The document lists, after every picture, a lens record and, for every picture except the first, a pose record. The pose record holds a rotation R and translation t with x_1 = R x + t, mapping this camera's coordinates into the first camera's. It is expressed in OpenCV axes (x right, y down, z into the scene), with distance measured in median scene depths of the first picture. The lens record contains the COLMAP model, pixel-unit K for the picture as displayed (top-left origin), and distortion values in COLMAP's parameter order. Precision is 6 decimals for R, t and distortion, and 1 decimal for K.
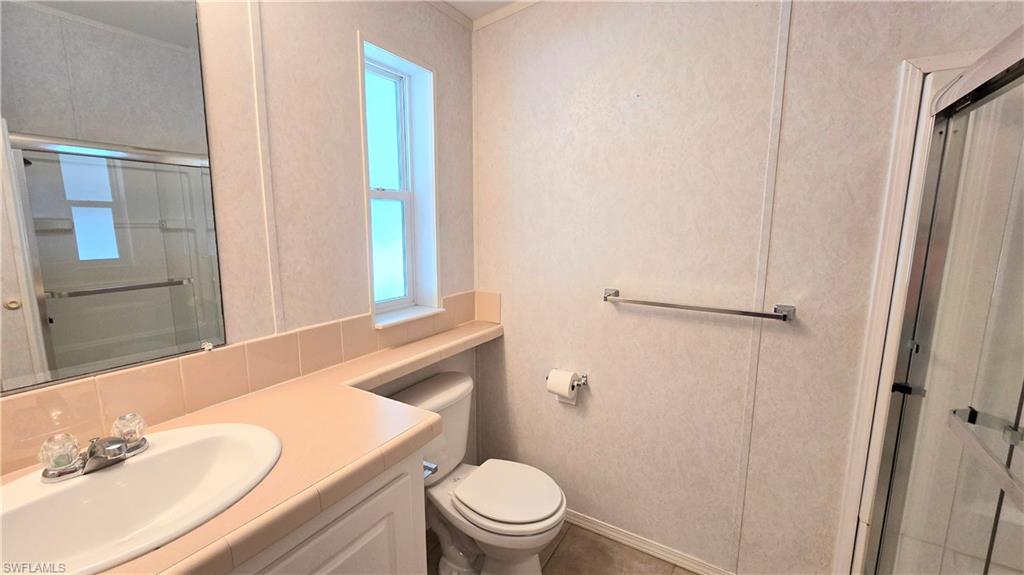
lens RADIAL K [[417.7, 0, 512.3], [0, 417.7, 289.1], [0, 0, 1]] dist [-0.004330, -0.000224]
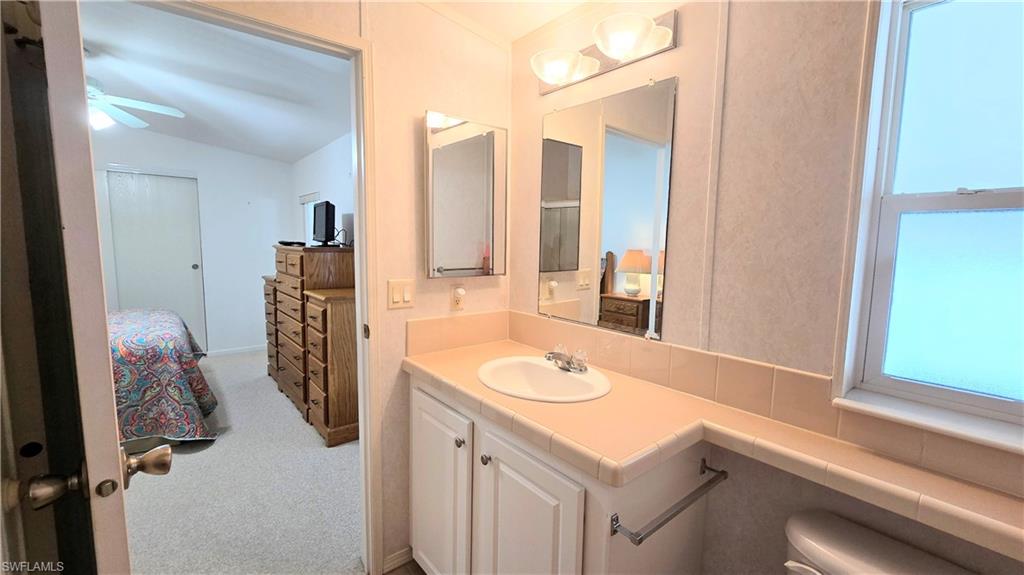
lens RADIAL K [[417.7, 0, 514.5], [0, 417.7, 283.5], [0, 0, 1]] dist [-0.004330, -0.000224]
pose [[-0.324132, 0.101140, -0.940590, 0.560738], [-0.155011, 0.975152, 0.158275, -0.149360], [0.933225, 0.197104, -0.300400, 0.833657]]
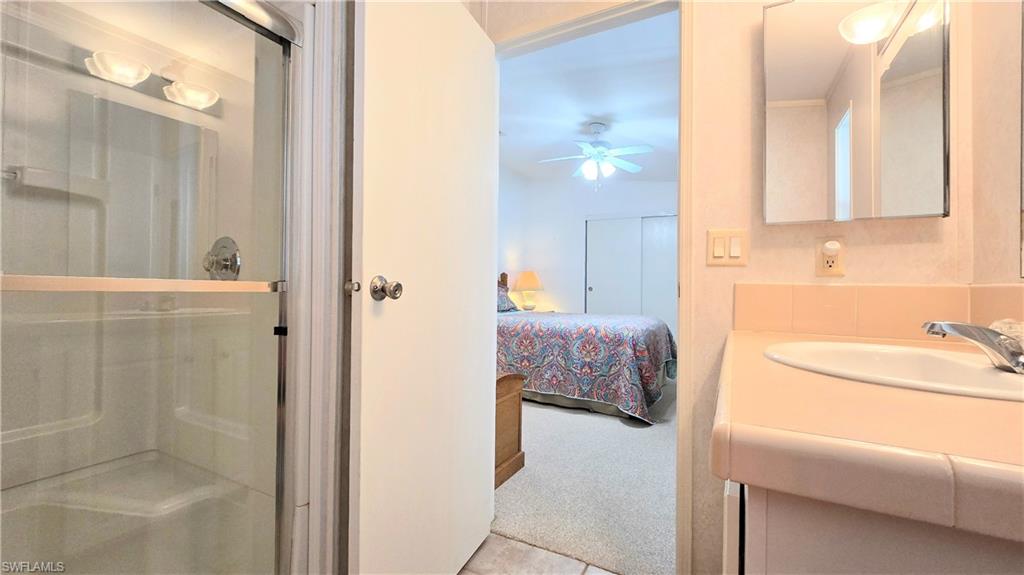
lens RADIAL K [[417.7, 0, 512.2], [0, 417.7, 285.5], [0, 0, 1]] dist [-0.004330, -0.000224]
pose [[-0.998800, -0.005039, -0.048720, 0.033346], [-0.012039, 0.989436, 0.144467, 0.094259], [0.047477, 0.144880, -0.988310, 1.127751]]
